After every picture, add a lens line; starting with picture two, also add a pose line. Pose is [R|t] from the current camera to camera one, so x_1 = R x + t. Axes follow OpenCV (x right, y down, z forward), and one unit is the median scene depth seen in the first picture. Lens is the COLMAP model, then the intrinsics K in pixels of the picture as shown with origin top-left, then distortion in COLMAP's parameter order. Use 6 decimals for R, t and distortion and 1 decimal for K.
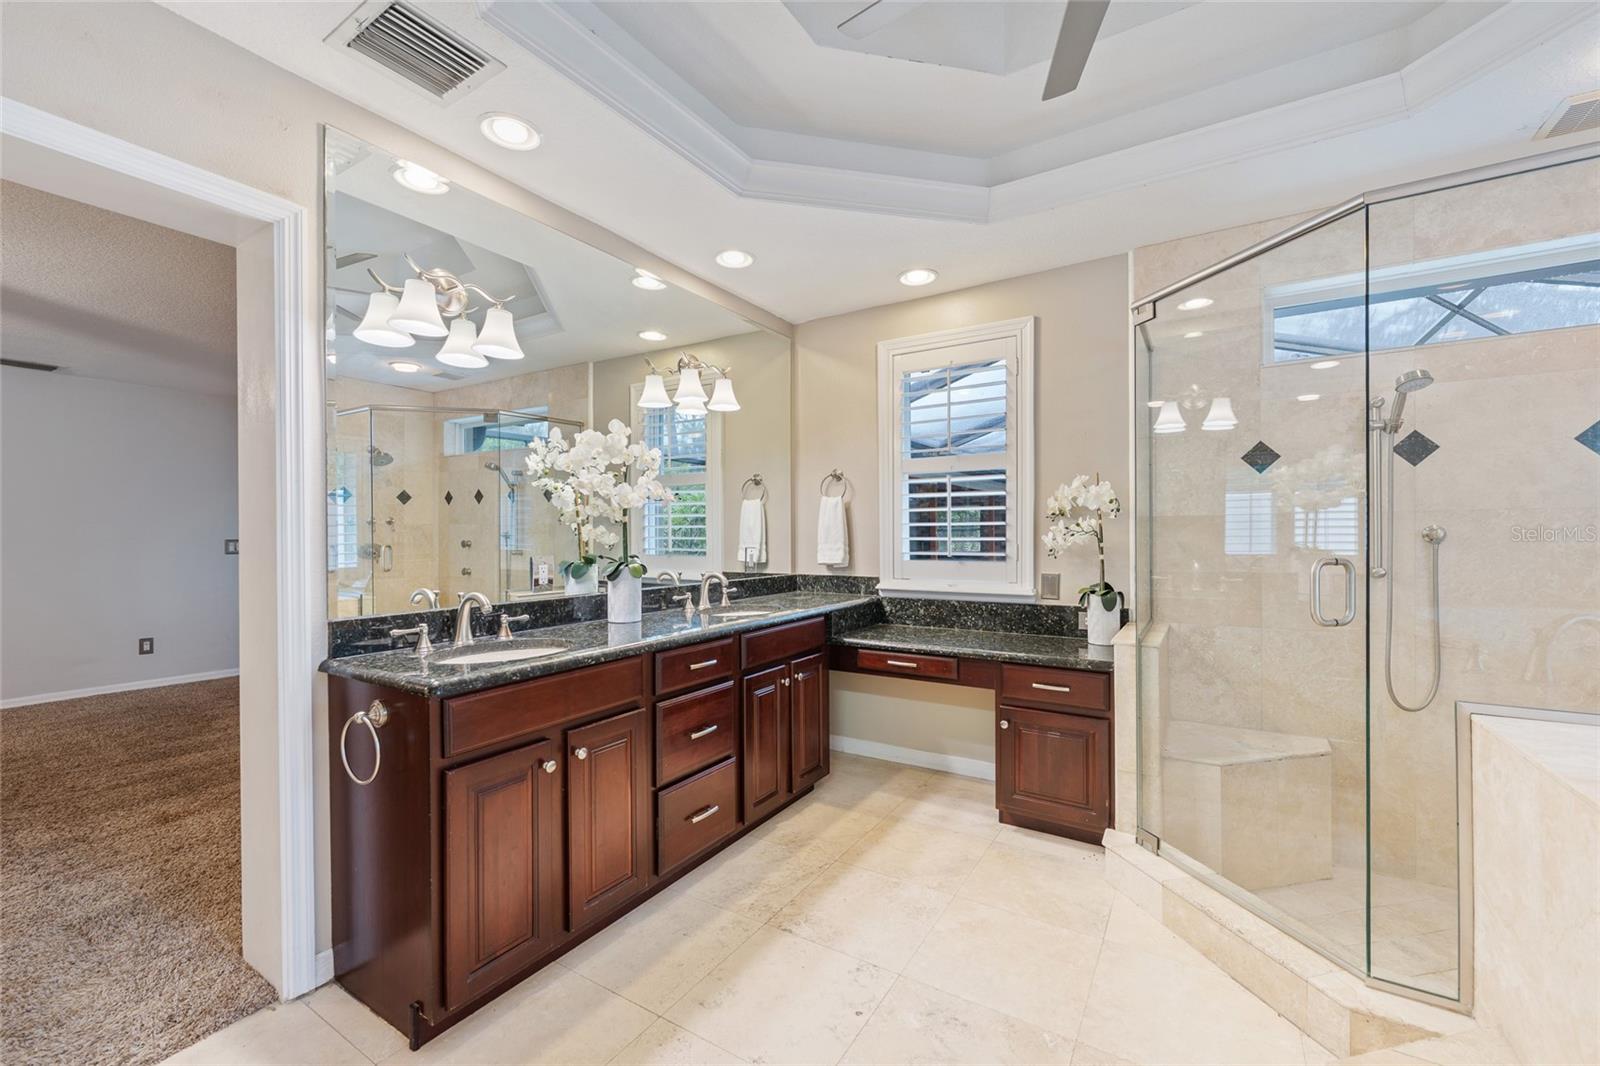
lens RADIAL K [[652.5, 0, 805.2], [0, 652.5, 537.6], [0, 0, 1]] dist [0.001407, 0.000132]
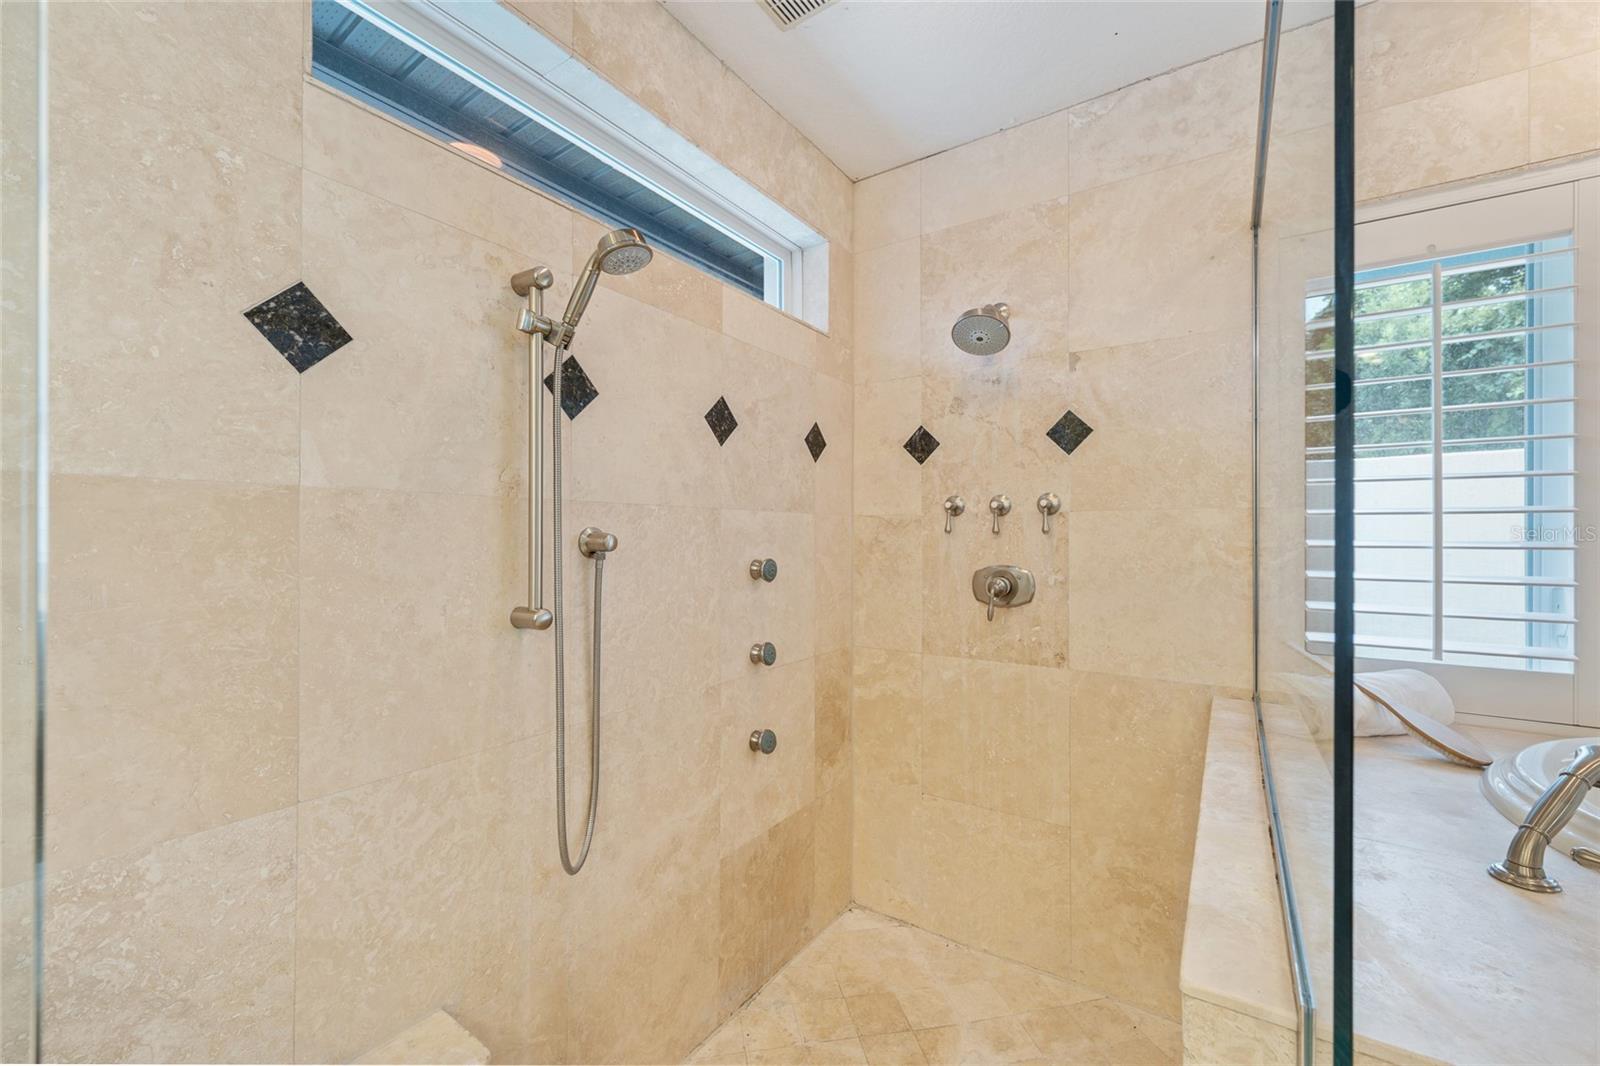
lens RADIAL K [[648.5, 0, 800.0], [0, 648.5, 533.0], [0, 0, 1]] dist [0.001209, 0.000093]
pose [[0.032006, 0.009797, 0.999440, 0.321593], [-0.002157, 0.999950, -0.009733, -0.006506], [-0.999485, -0.001844, 0.032026, 0.653289]]
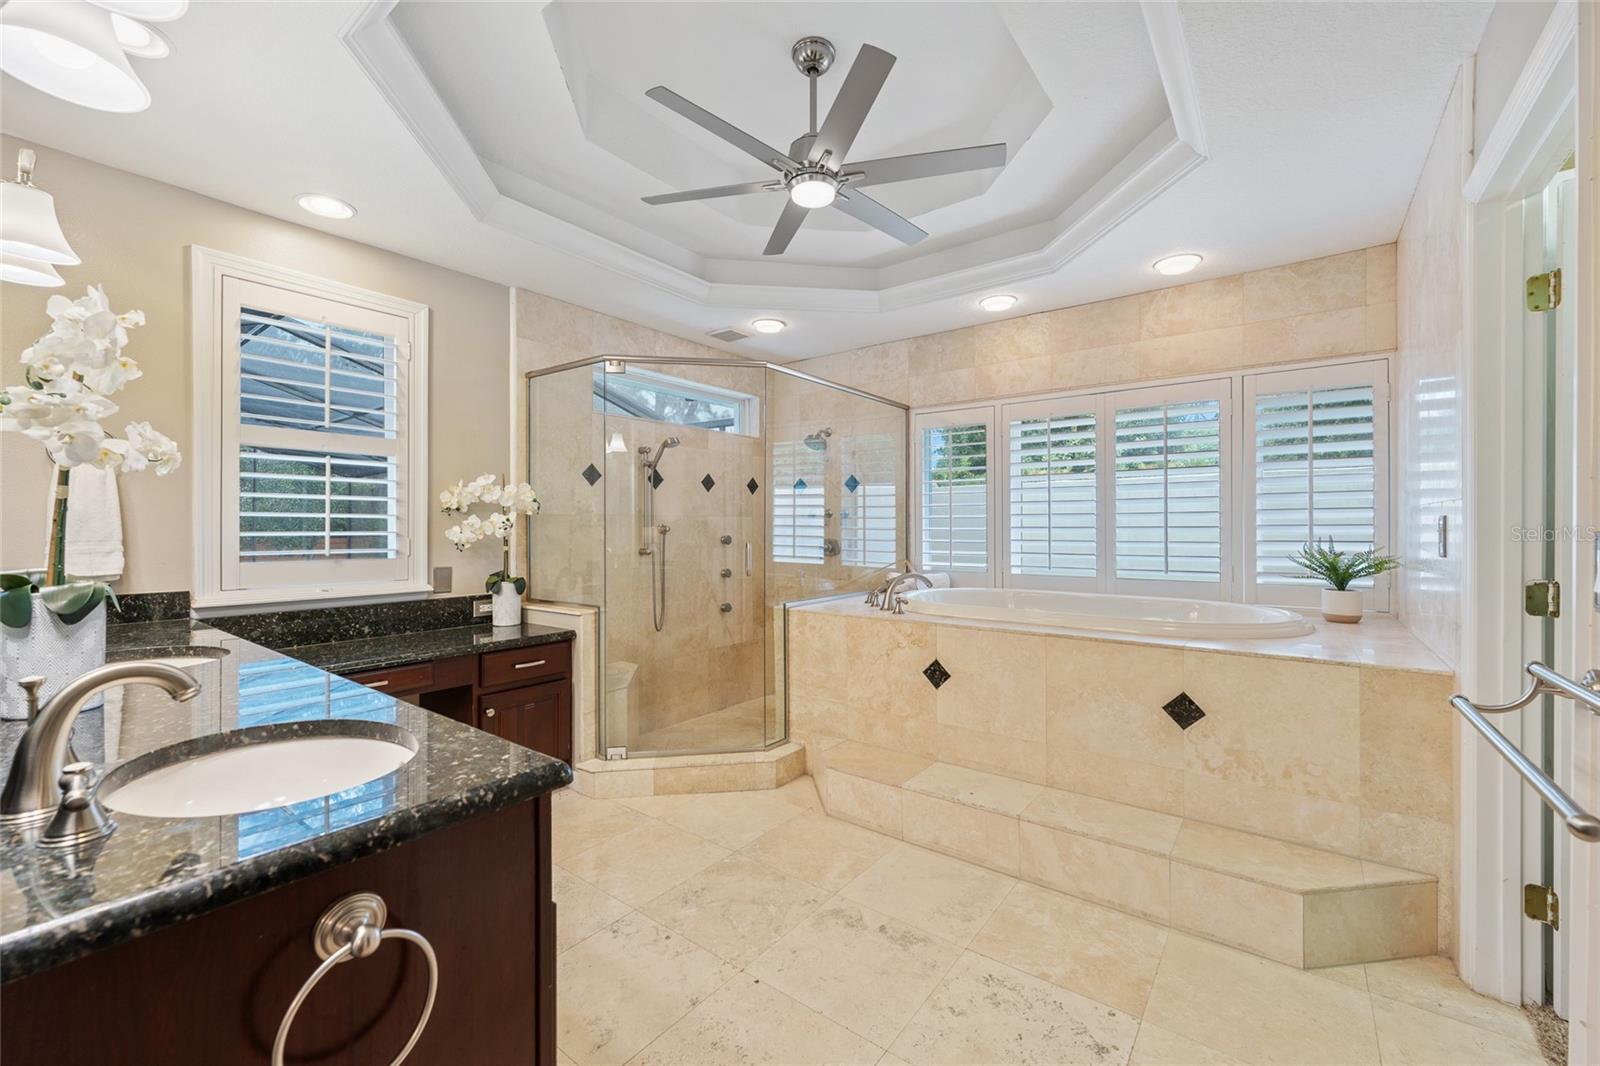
lens RADIAL K [[649.0, 0, 804.1], [0, 649.0, 526.7], [0, 0, 1]] dist [0.001438, -0.000155]
pose [[0.085513, 0.005085, 0.996324, -0.619564], [0.002873, 0.999982, -0.005350, -0.000603], [-0.996333, 0.003320, 0.085497, 0.382613]]
